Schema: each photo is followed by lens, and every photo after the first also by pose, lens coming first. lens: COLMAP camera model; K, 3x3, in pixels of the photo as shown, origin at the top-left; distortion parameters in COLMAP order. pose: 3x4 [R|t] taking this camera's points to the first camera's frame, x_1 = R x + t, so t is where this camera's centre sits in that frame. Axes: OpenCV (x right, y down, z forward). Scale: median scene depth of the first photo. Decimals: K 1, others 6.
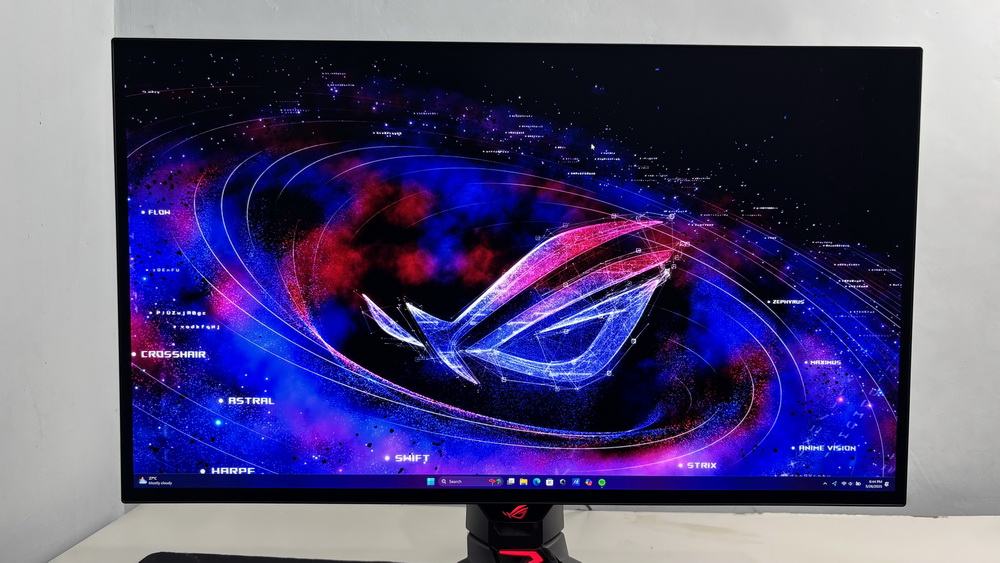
lens RADIAL K [[774.4, 0, 499.3], [0, 774.4, 289.2], [0, 0, 1]] dist [-0.002748, -0.031545]
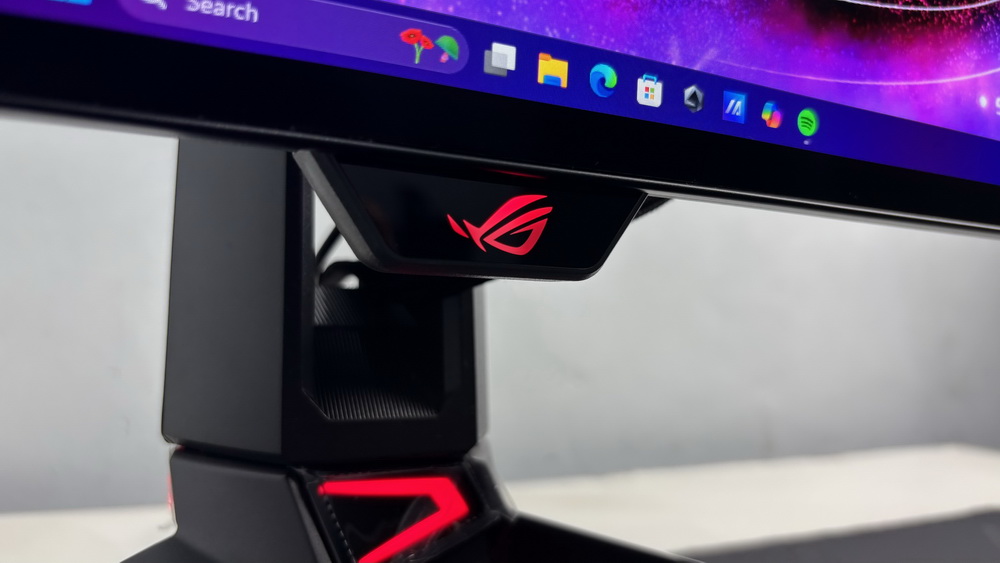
lens RADIAL K [[774.4, 0, 494.5], [0, 774.4, 277.8], [0, 0, 1]] dist [-0.002748, -0.031545]
pose [[0.893936, 0.033075, 0.446973, -0.077467], [-0.009842, 0.998482, -0.054201, 0.318476], [-0.448087, 0.044053, 0.892904, 0.819026]]
